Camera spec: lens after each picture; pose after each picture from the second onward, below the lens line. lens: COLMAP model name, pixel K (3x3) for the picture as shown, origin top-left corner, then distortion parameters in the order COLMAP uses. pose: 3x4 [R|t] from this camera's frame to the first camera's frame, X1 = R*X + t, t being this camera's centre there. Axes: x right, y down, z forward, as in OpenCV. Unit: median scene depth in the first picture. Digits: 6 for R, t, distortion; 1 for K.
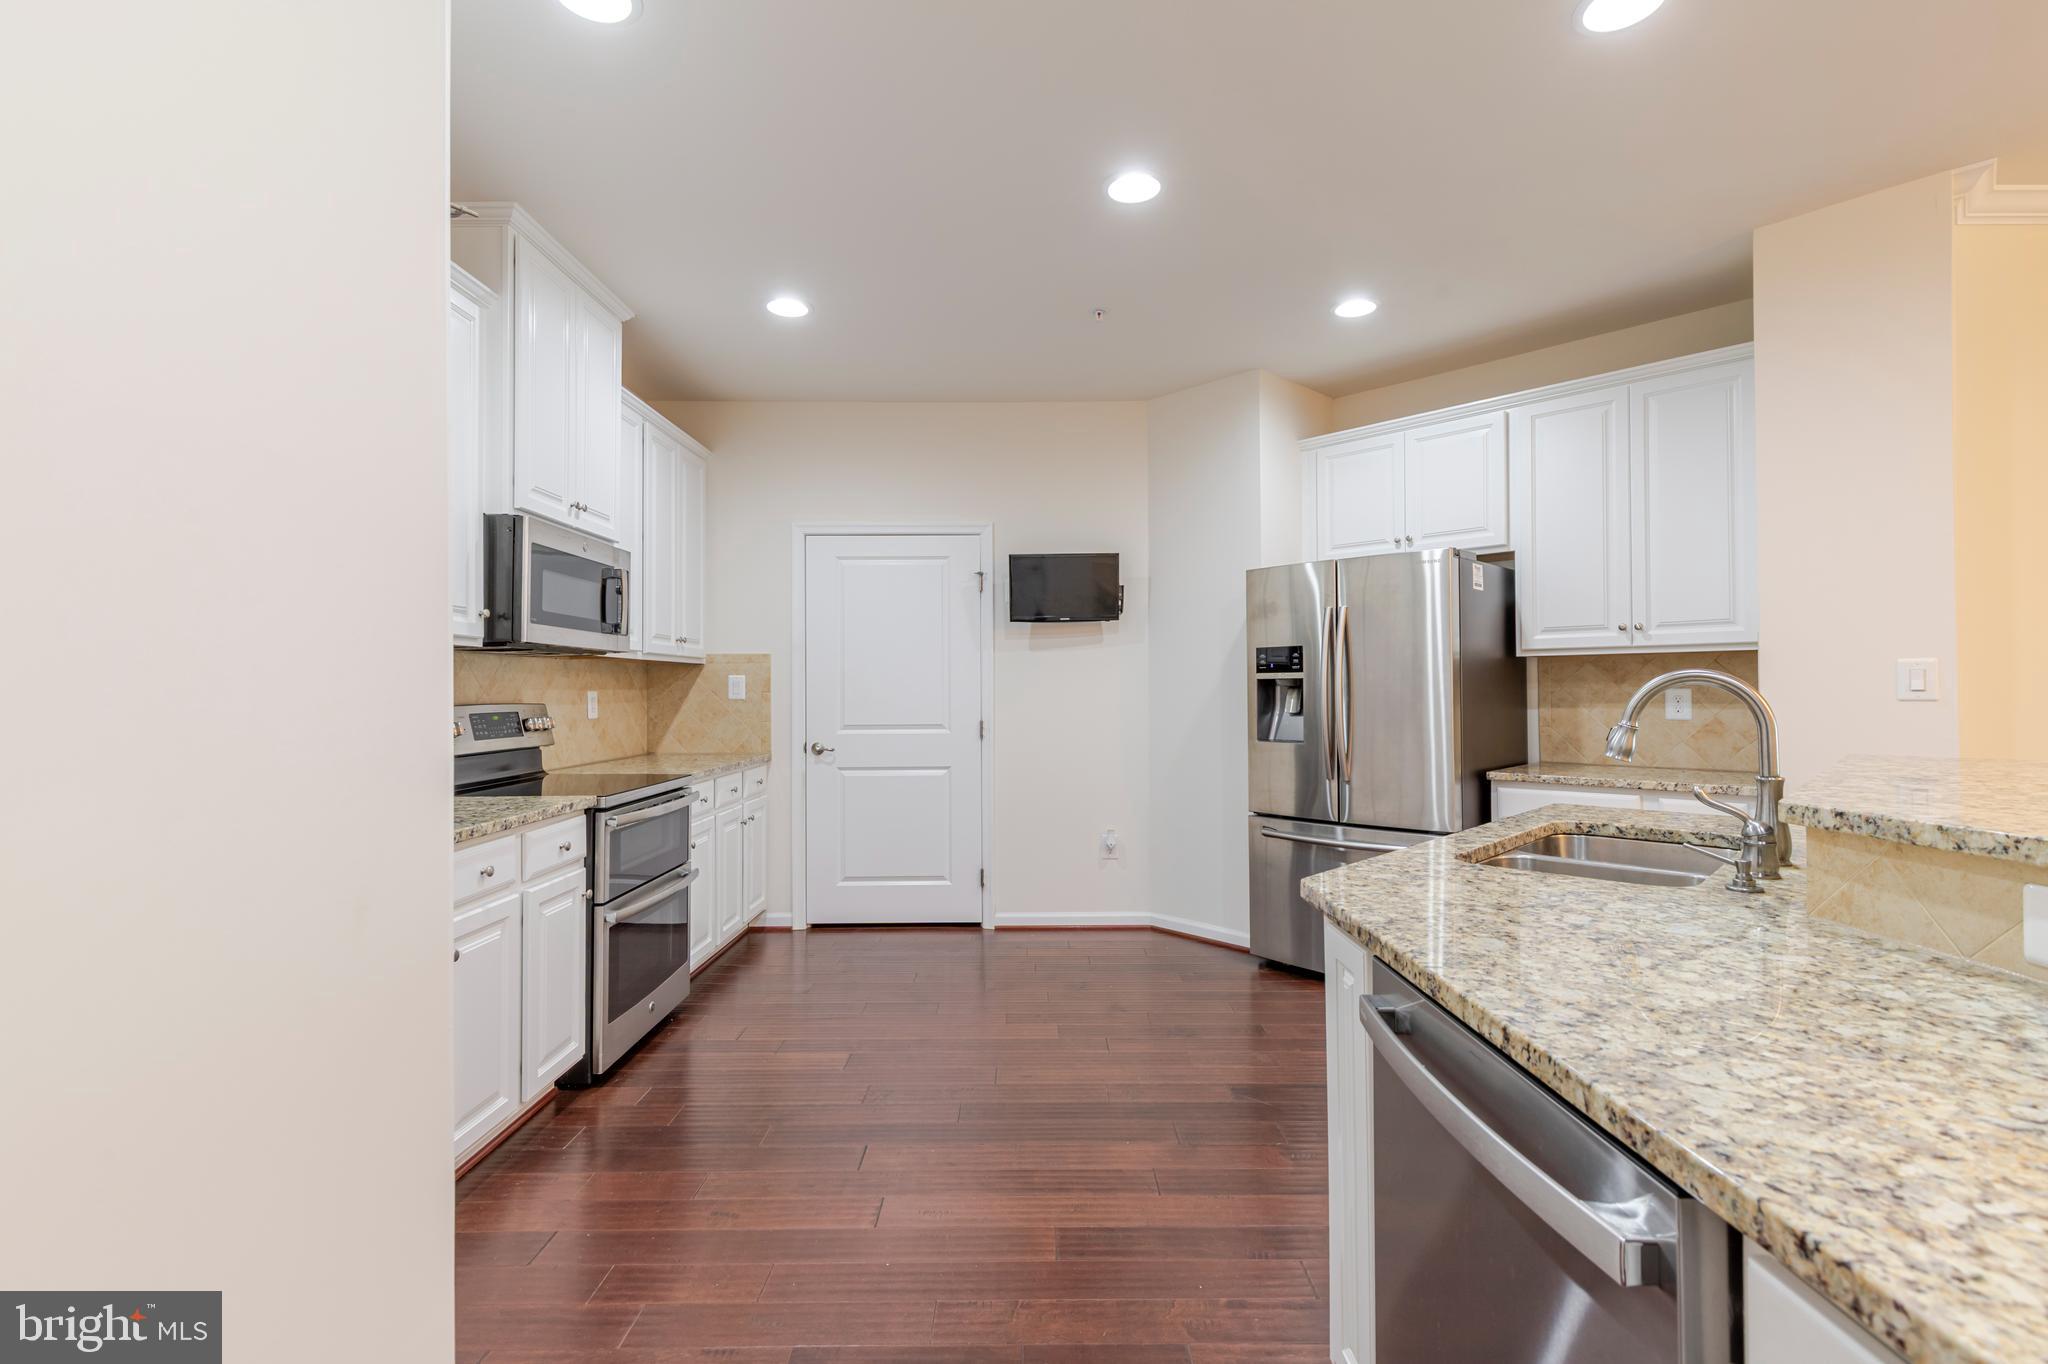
lens RADIAL K [[926.0, 0, 1032.4], [0, 926.0, 680.1], [0, 0, 1]] dist [0.011496, -0.001253]
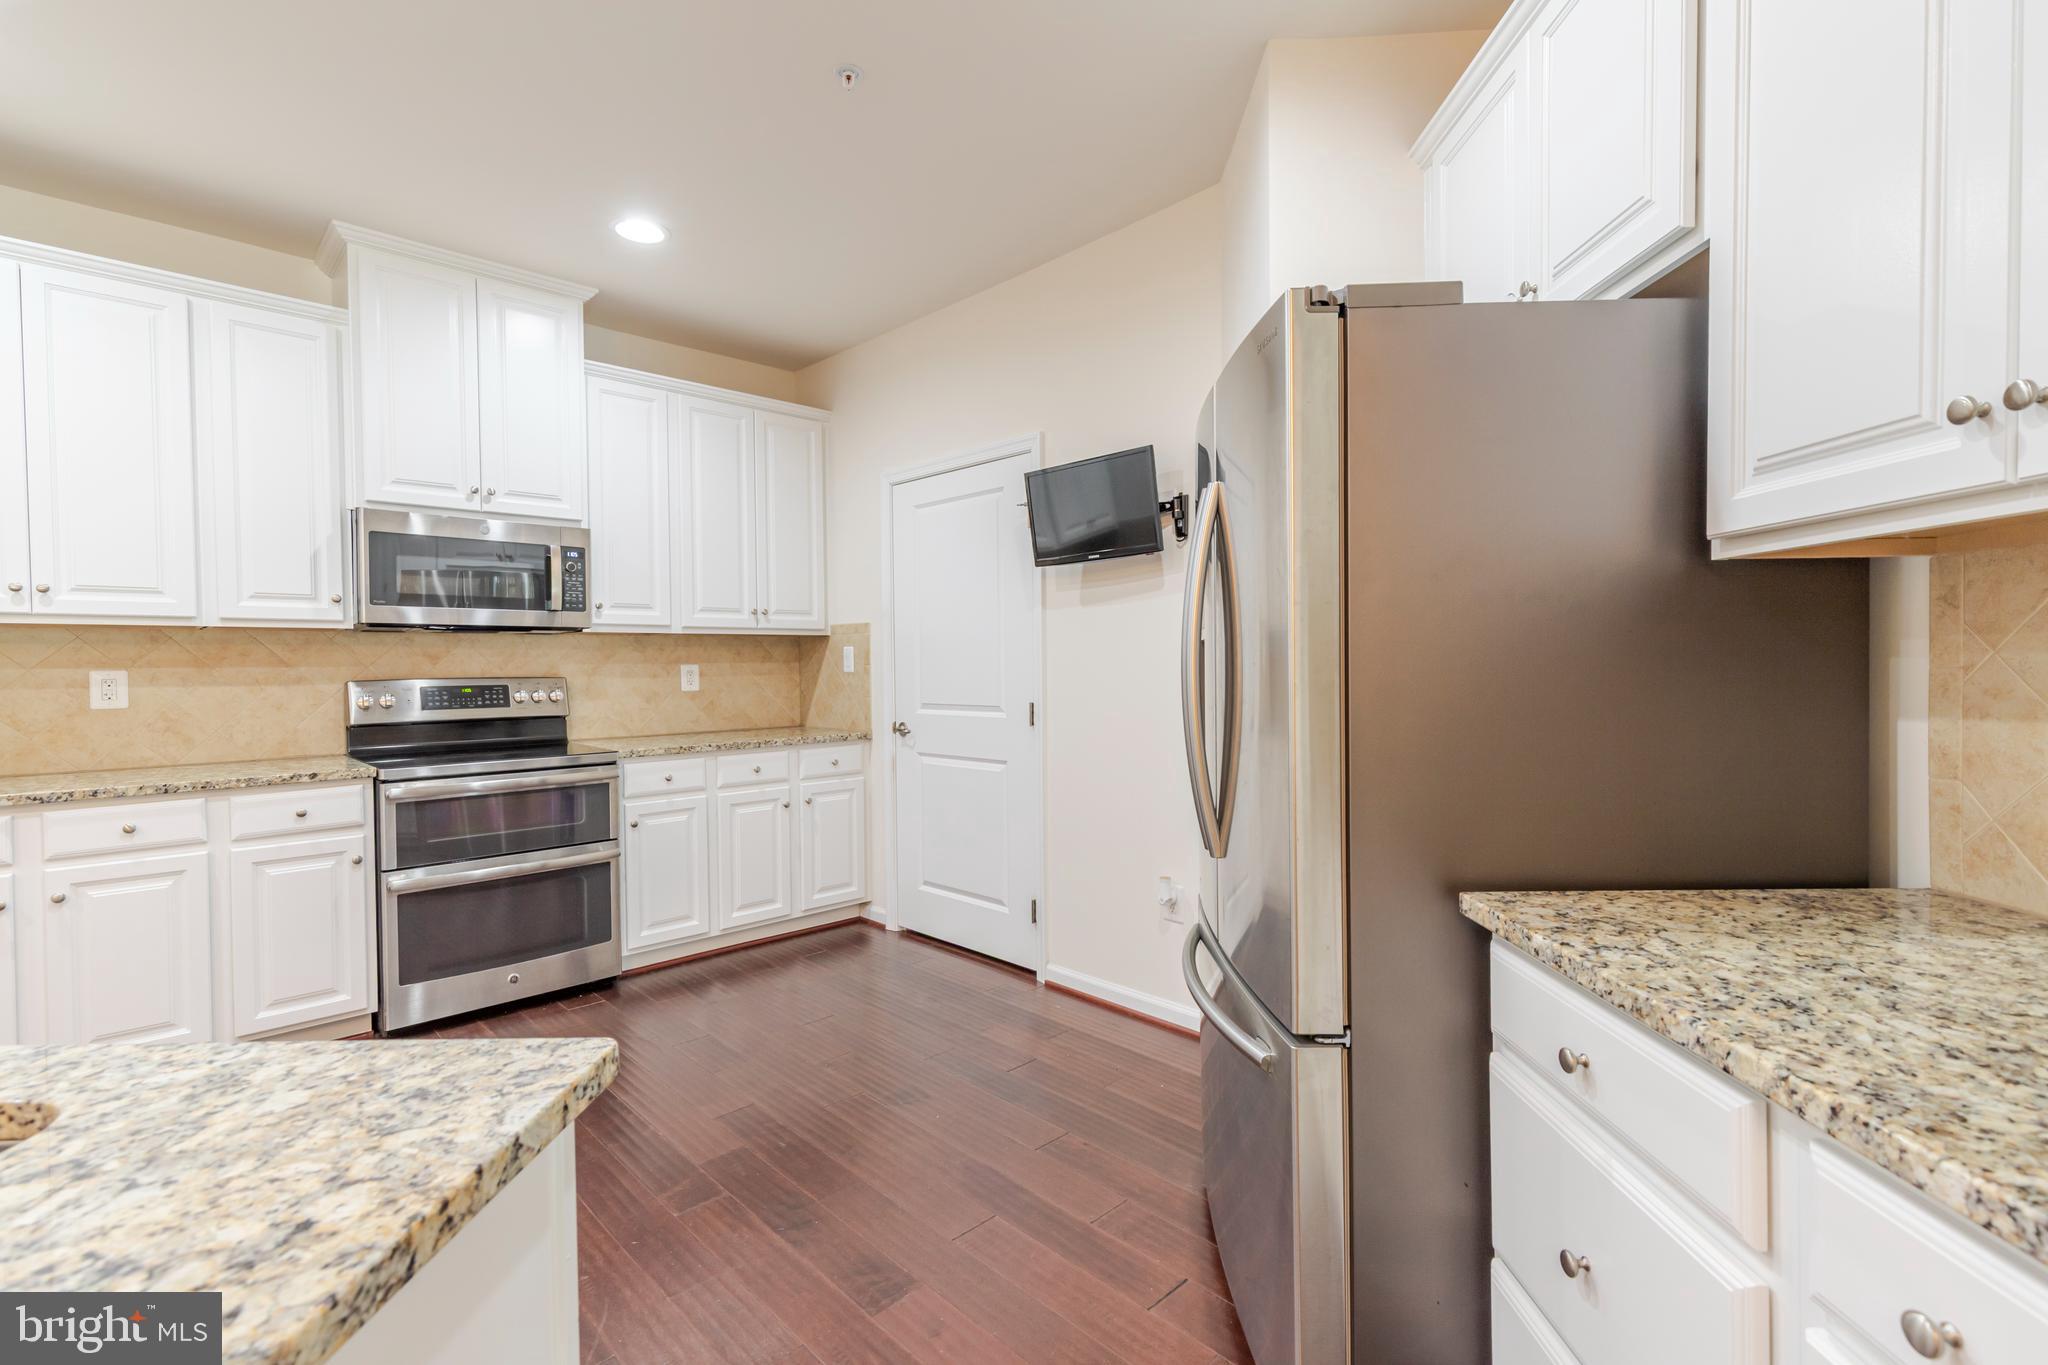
lens RADIAL K [[926.0, 0, 1032.4], [0, 926.0, 680.6], [0, 0, 1]] dist [0.011496, -0.001253]
pose [[0.696232, 0.011758, -0.717720, 0.555558], [0.014974, 0.999410, 0.030899, 0.003369], [0.717660, -0.032260, 0.695646, 0.558123]]
